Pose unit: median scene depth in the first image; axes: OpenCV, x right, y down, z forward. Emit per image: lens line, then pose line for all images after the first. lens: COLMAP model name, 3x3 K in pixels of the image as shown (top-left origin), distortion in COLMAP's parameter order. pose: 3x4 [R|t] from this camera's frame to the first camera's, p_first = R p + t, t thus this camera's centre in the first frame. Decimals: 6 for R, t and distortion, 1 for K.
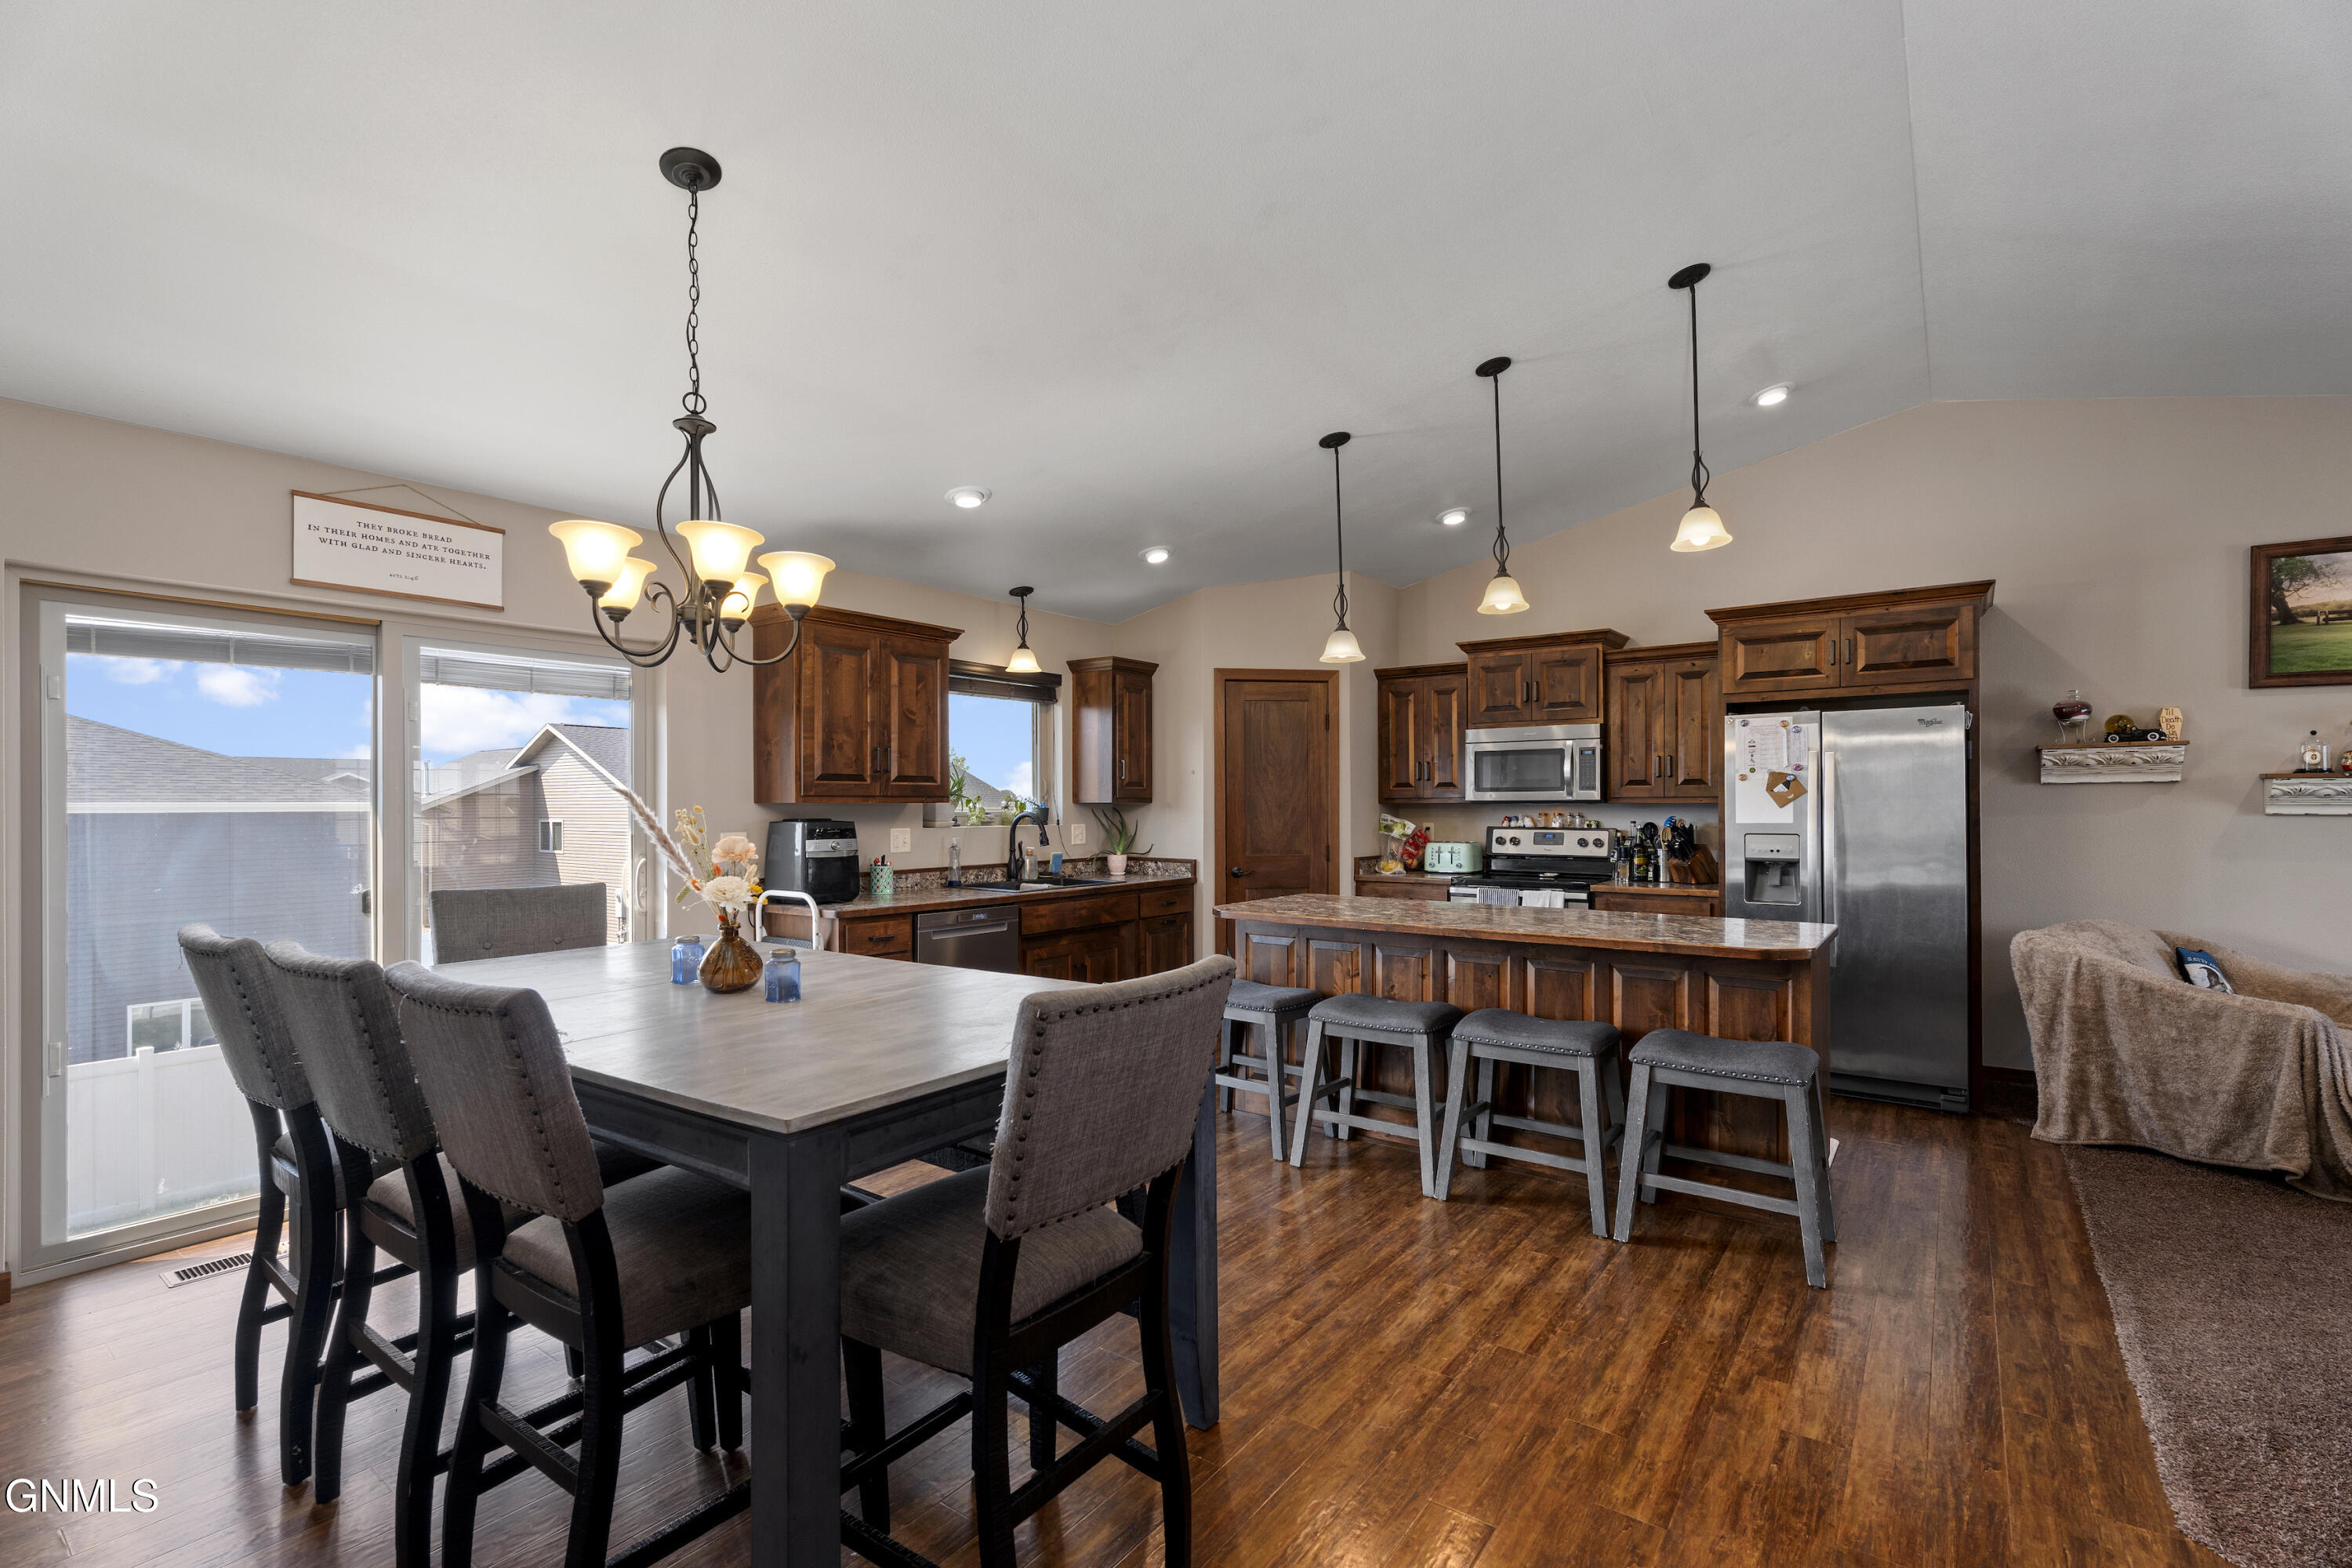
lens RADIAL K [[1058.6, 0, 1176.0], [0, 1058.6, 784.0], [0, 0, 1]] dist [0.000667, 0.000204]
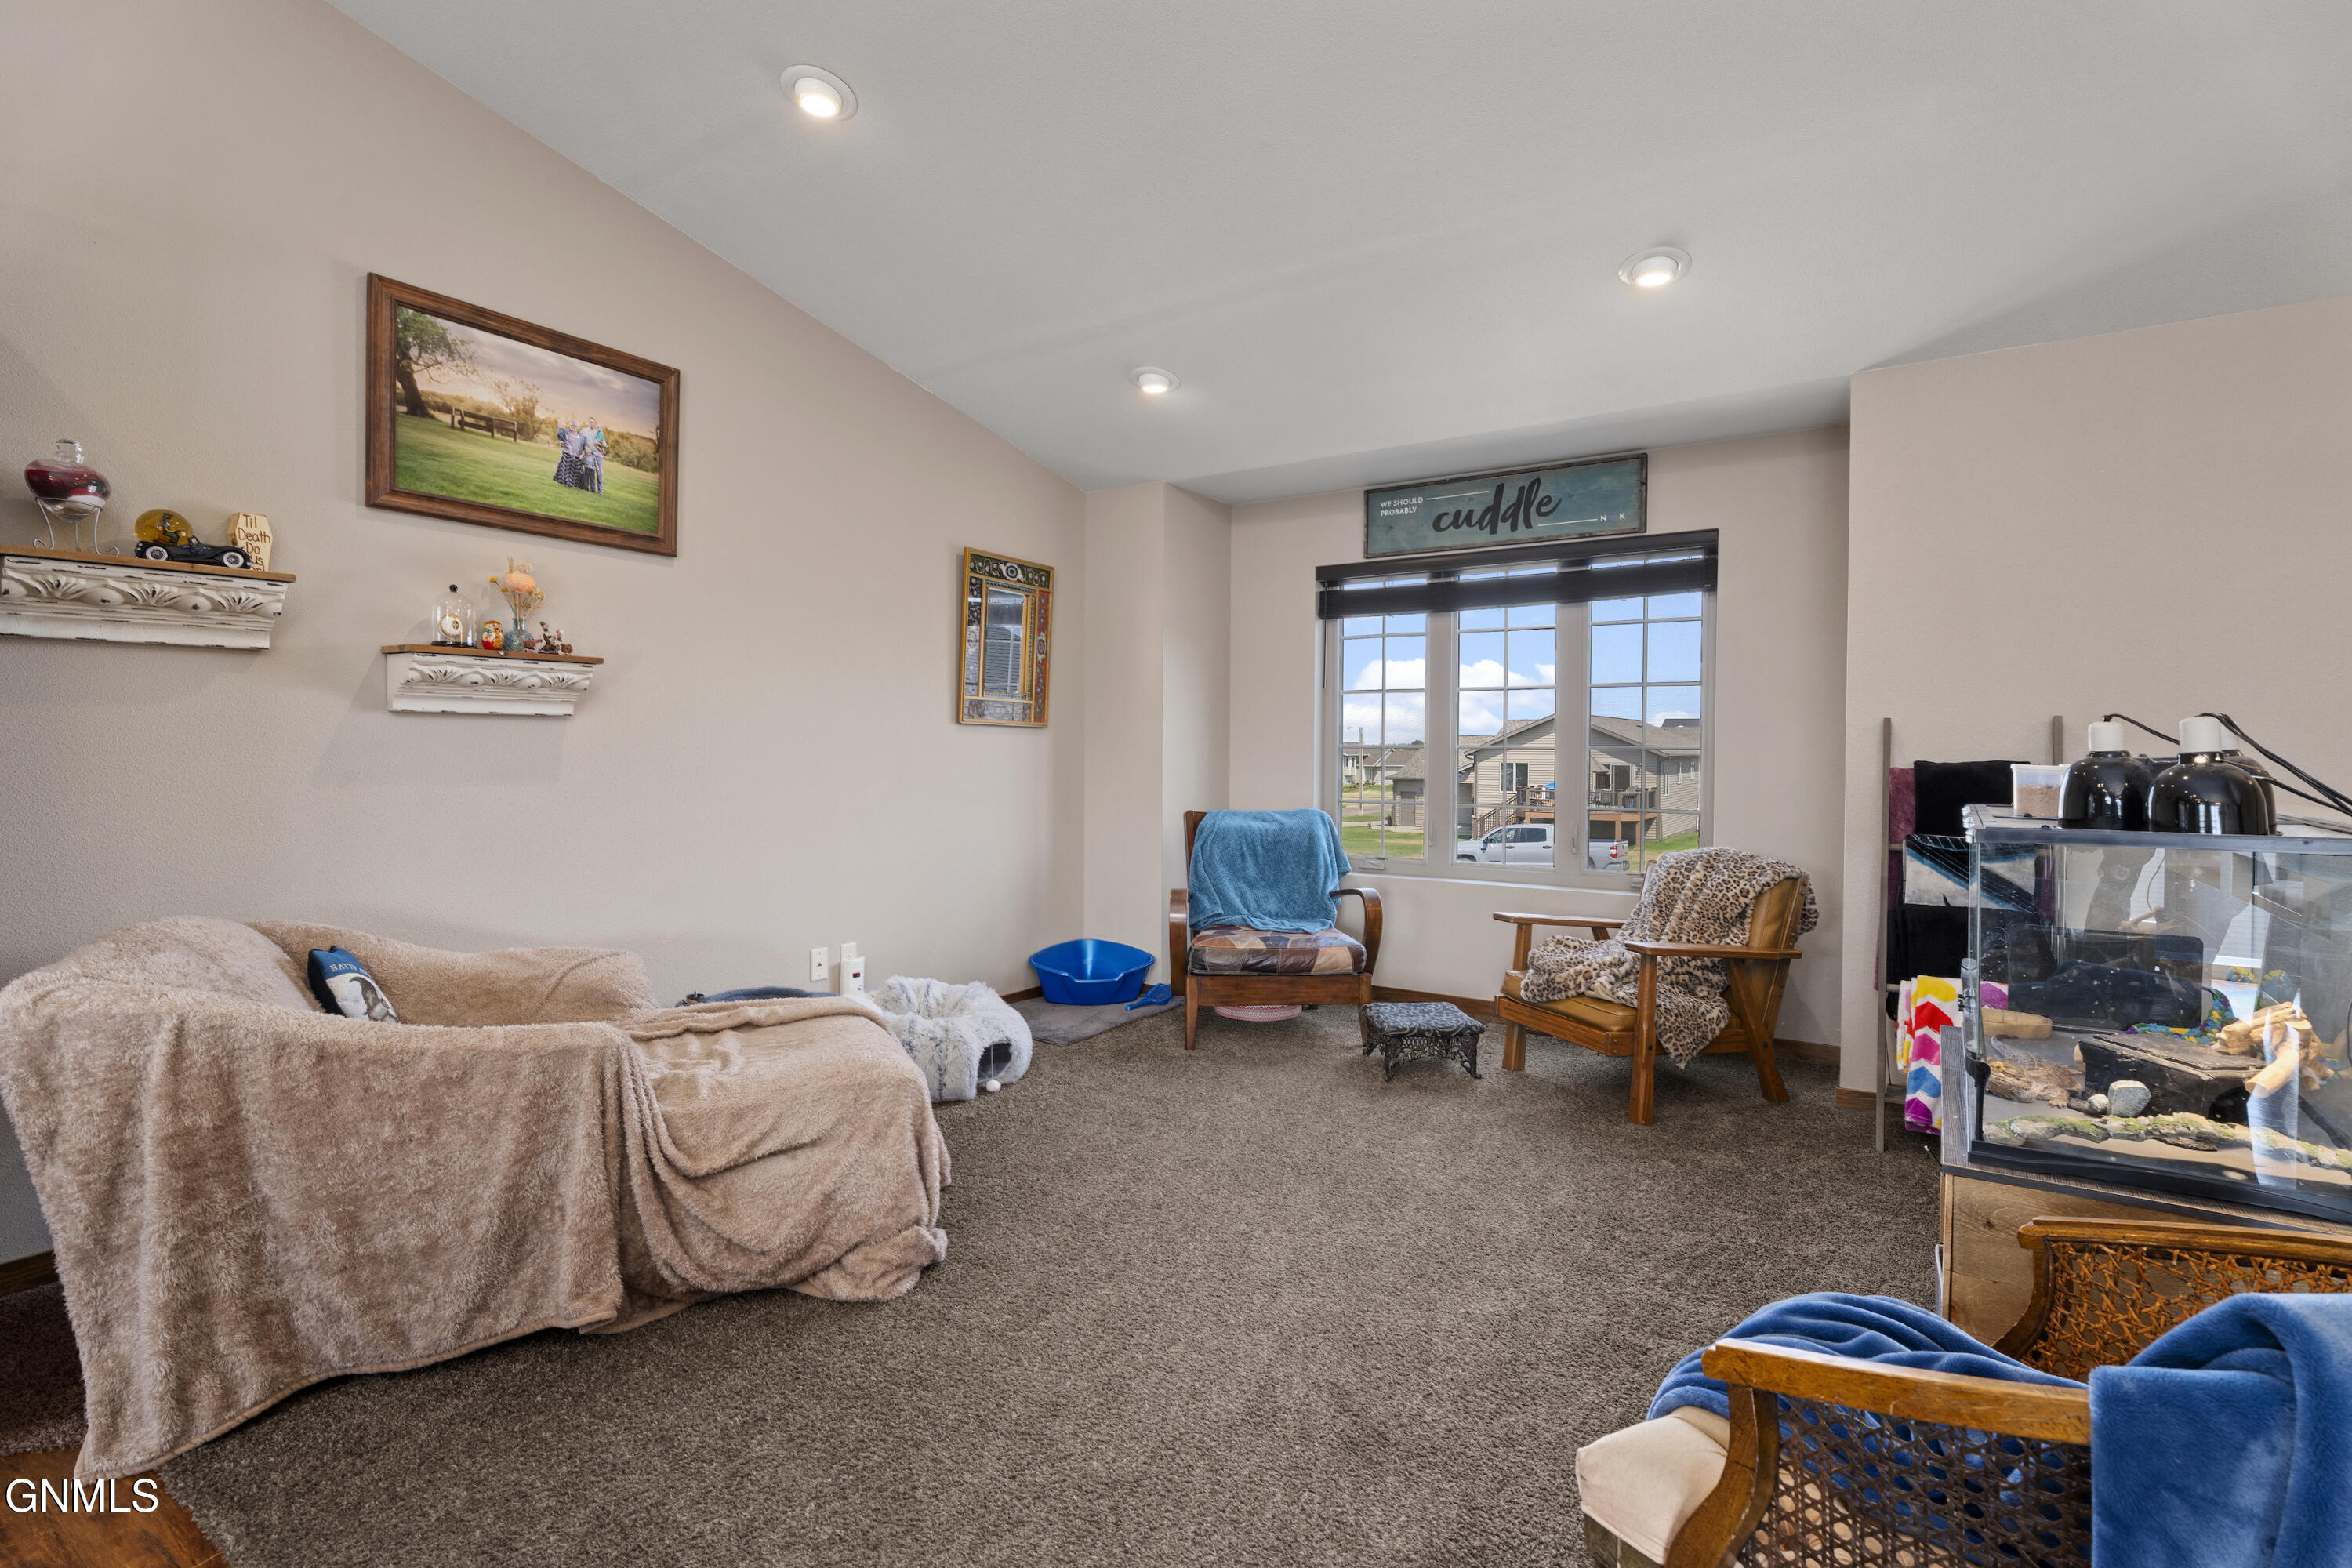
lens RADIAL K [[1085.2, 0, 1176.0], [0, 1085.2, 784.0], [0, 0, 1]] dist [-0.002810, -0.005676]
pose [[-0.053019, -0.029966, 0.998144, 0.389925], [-0.019505, 0.999390, 0.028967, 0.046983], [-0.998403, -0.017933, -0.053572, 0.611042]]
